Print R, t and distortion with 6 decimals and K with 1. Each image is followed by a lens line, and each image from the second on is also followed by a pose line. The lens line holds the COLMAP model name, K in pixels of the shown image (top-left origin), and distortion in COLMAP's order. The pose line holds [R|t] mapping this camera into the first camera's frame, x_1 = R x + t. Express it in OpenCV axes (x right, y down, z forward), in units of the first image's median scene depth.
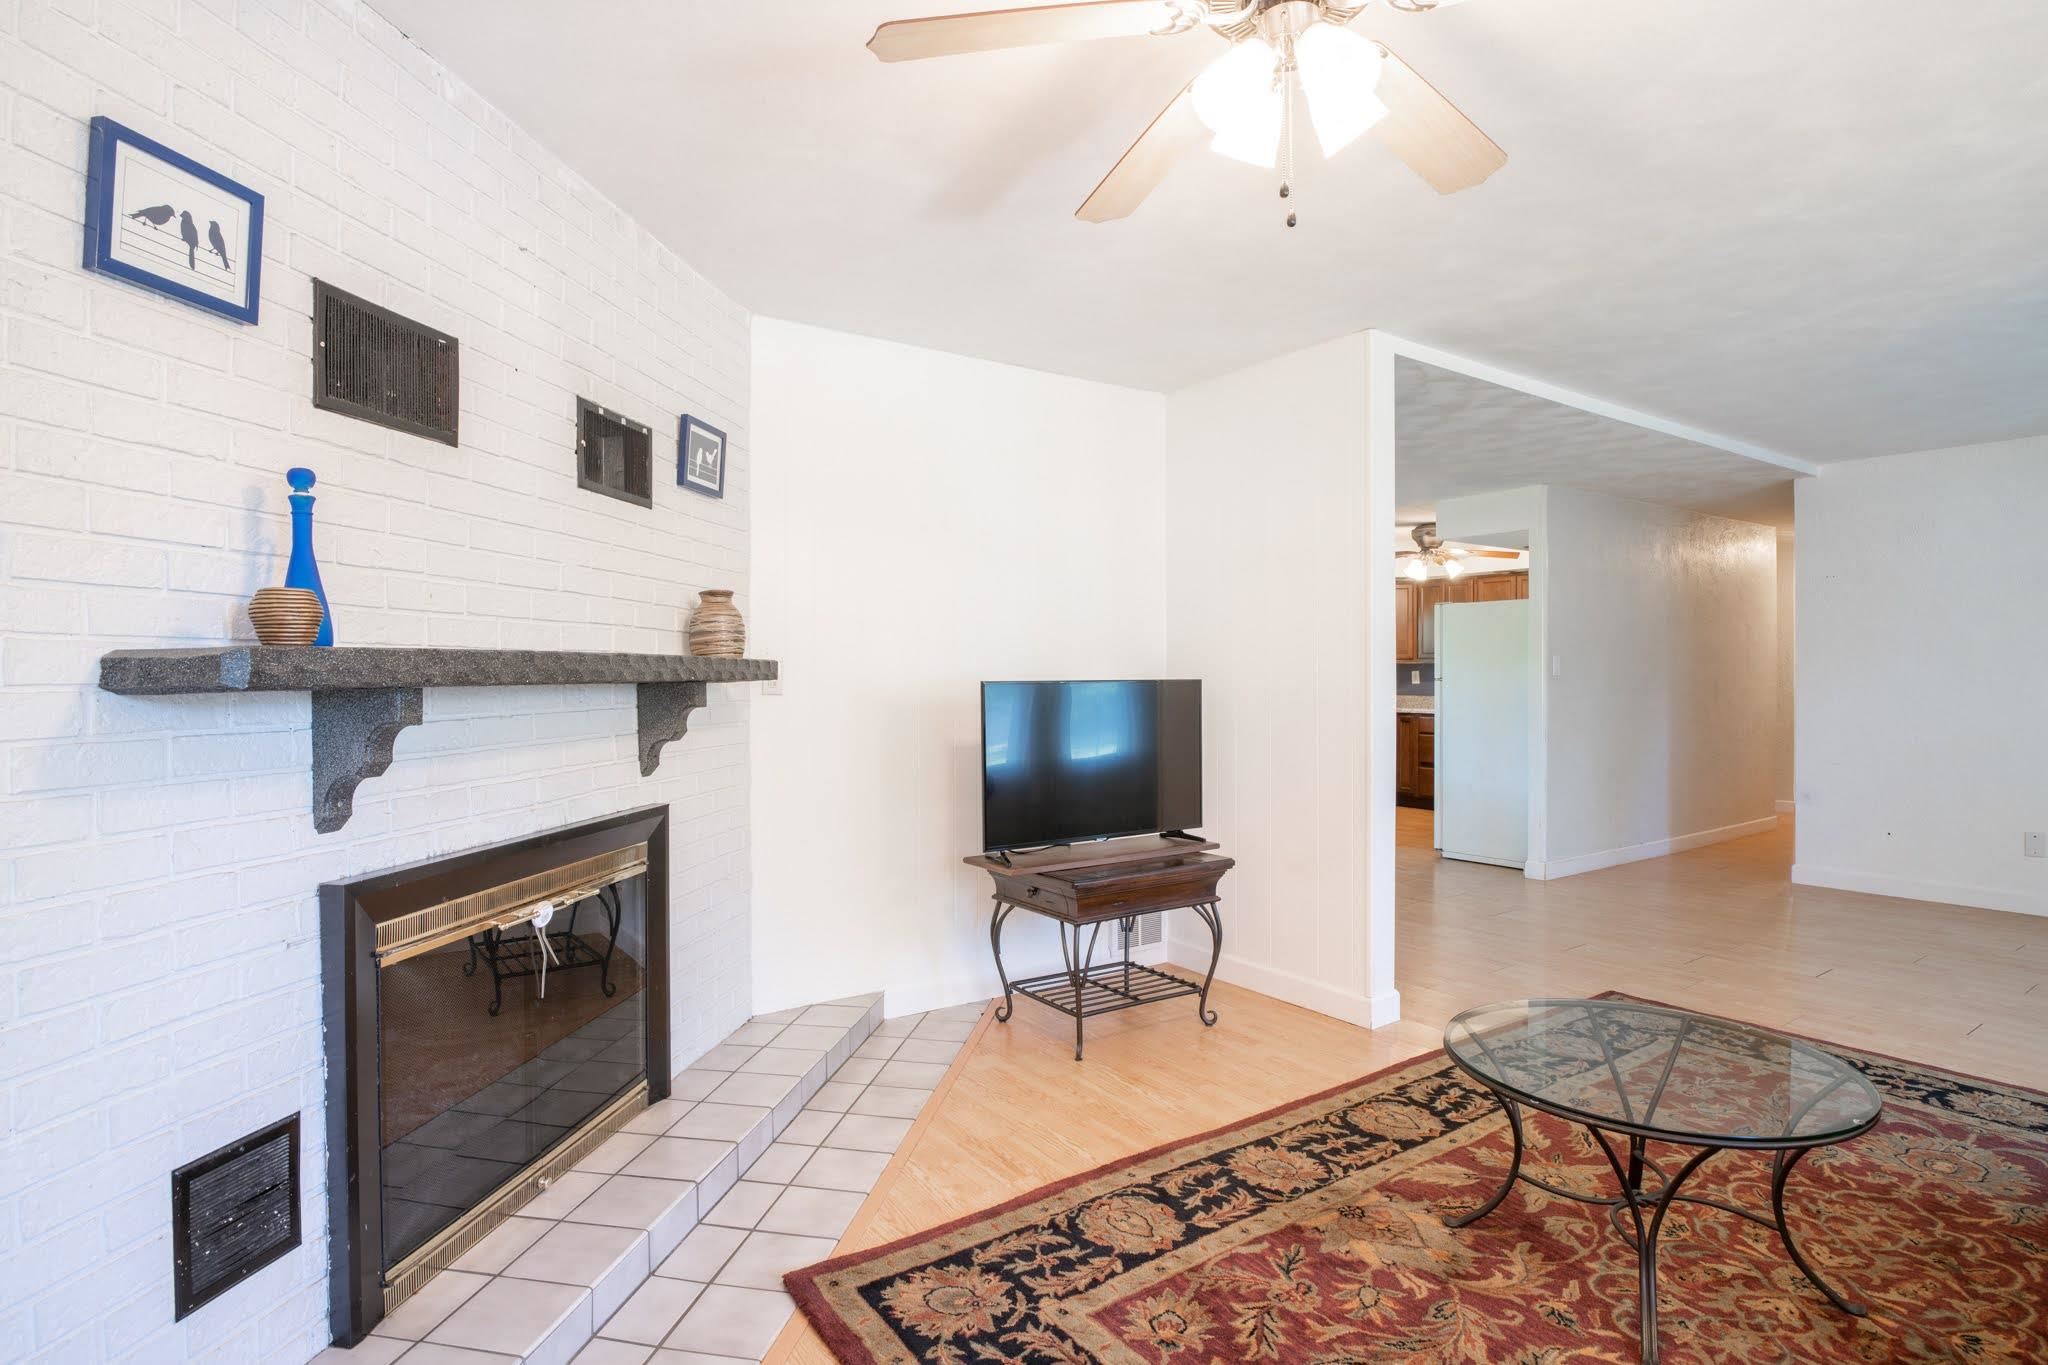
lens RADIAL K [[1102.3, 0, 1016.9], [0, 1102.3, 664.2], [0, 0, 1]] dist [-0.003436, -0.001746]
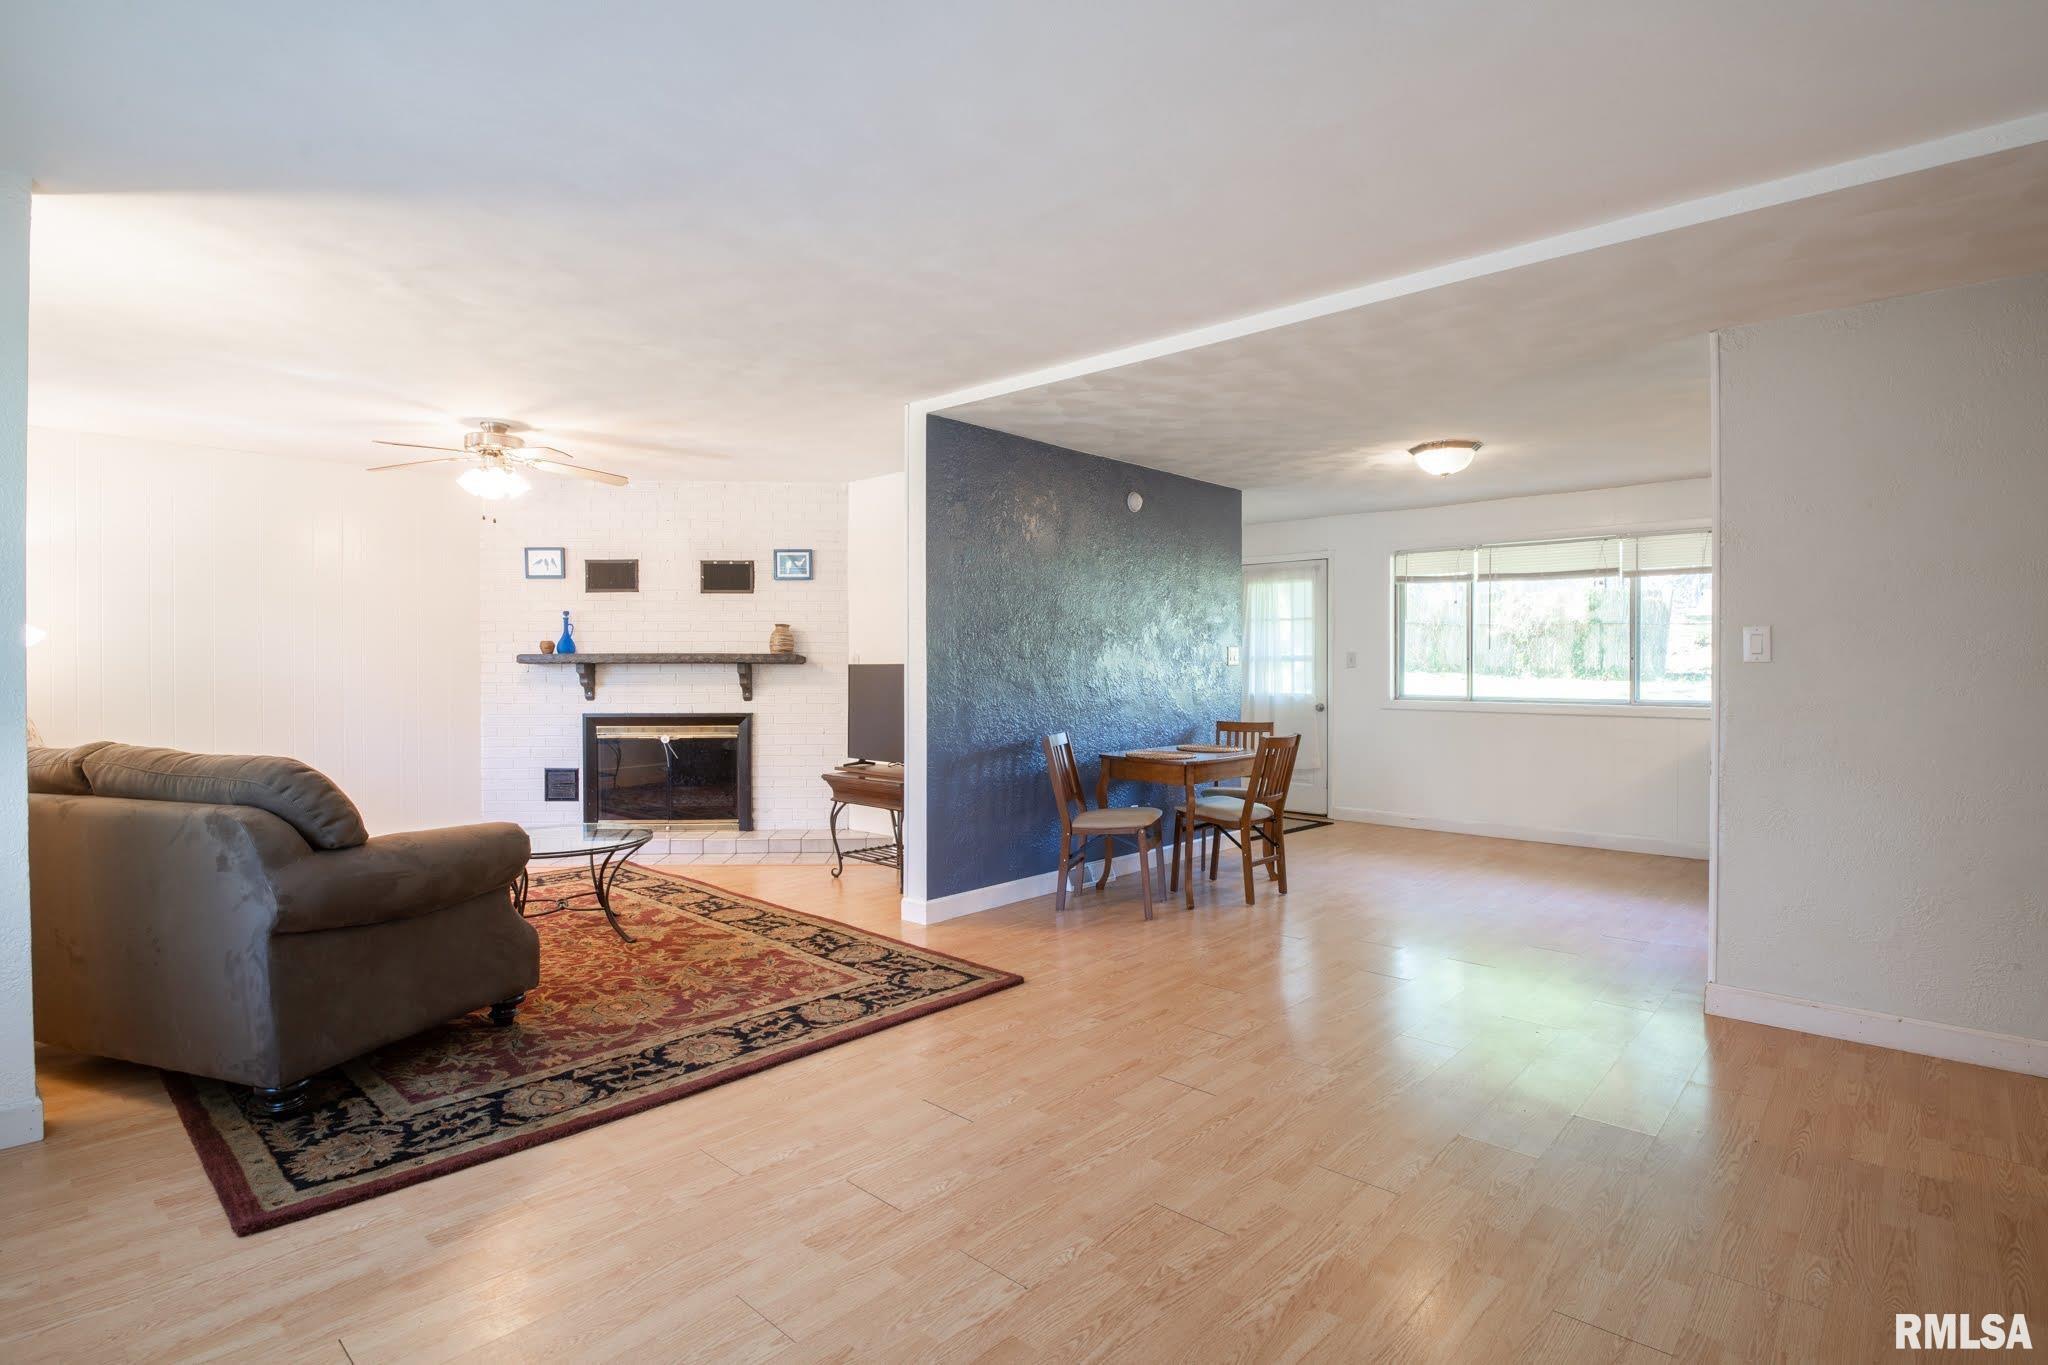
lens RADIAL K [[1014.9, 0, 1024.0], [0, 1014.9, 682.5], [0, 0, 1]] dist [-0.036117, 0.000082]
pose [[0.191210, 0.016710, -0.981407, 2.130884], [0.006564, 0.999811, 0.018302, 0.020980], [0.981527, -0.009942, 0.191065, 1.231394]]
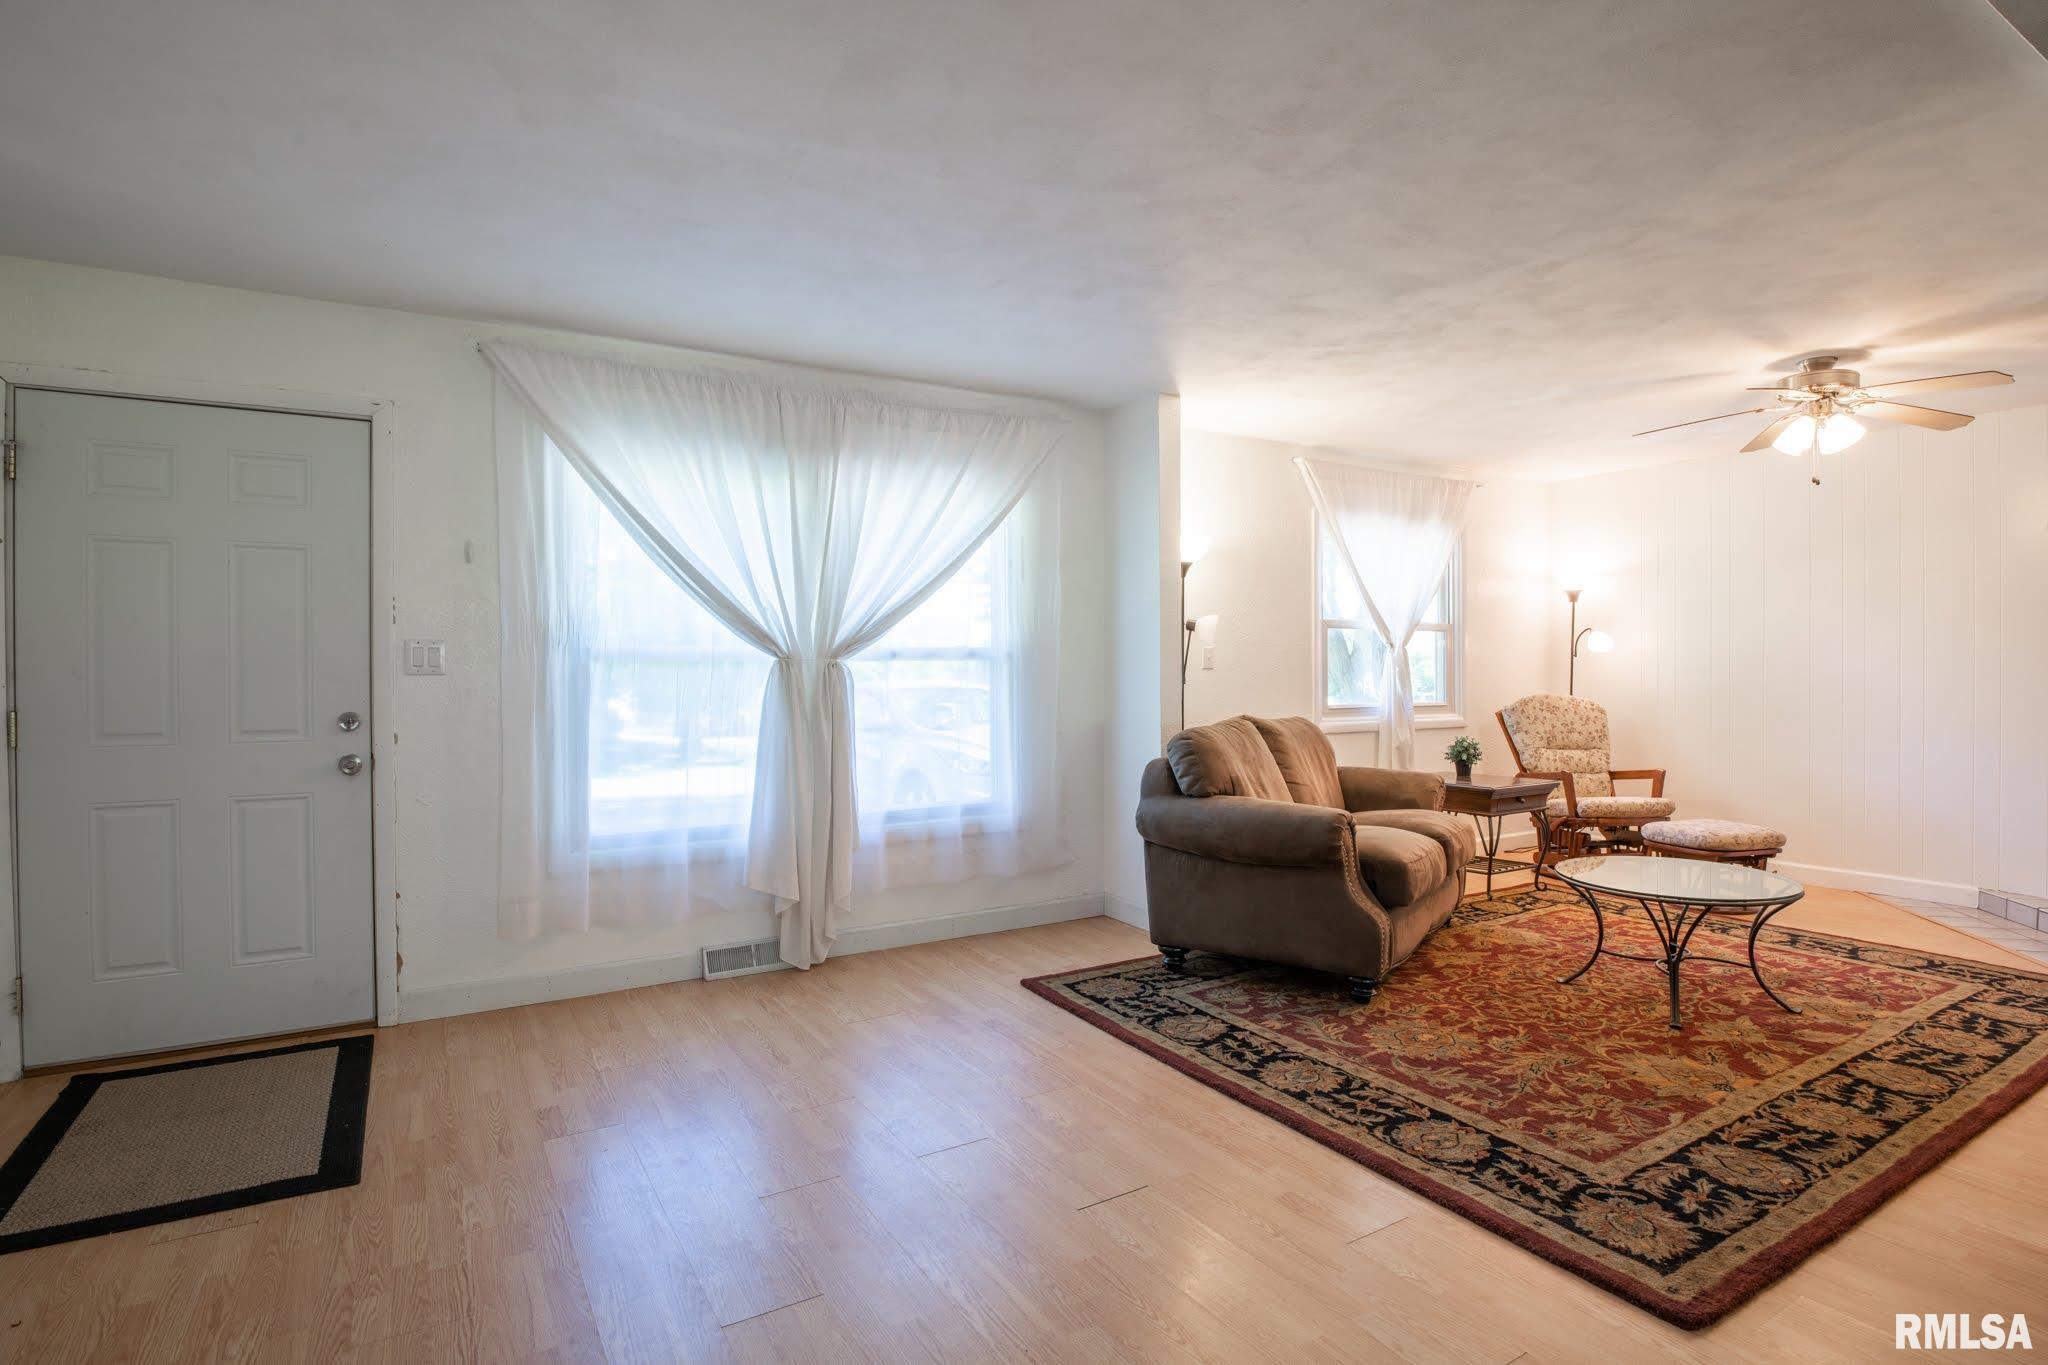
lens RADIAL K [[1014.9, 0, 1024.0], [0, 1014.9, 682.5], [0, 0, 1]] dist [-0.036117, 0.000082]
pose [[-0.996069, -0.001121, 0.088571, 1.173581], [-0.000112, 0.999935, 0.011398, 0.026021], [-0.088578, 0.011344, -0.996005, 2.146476]]
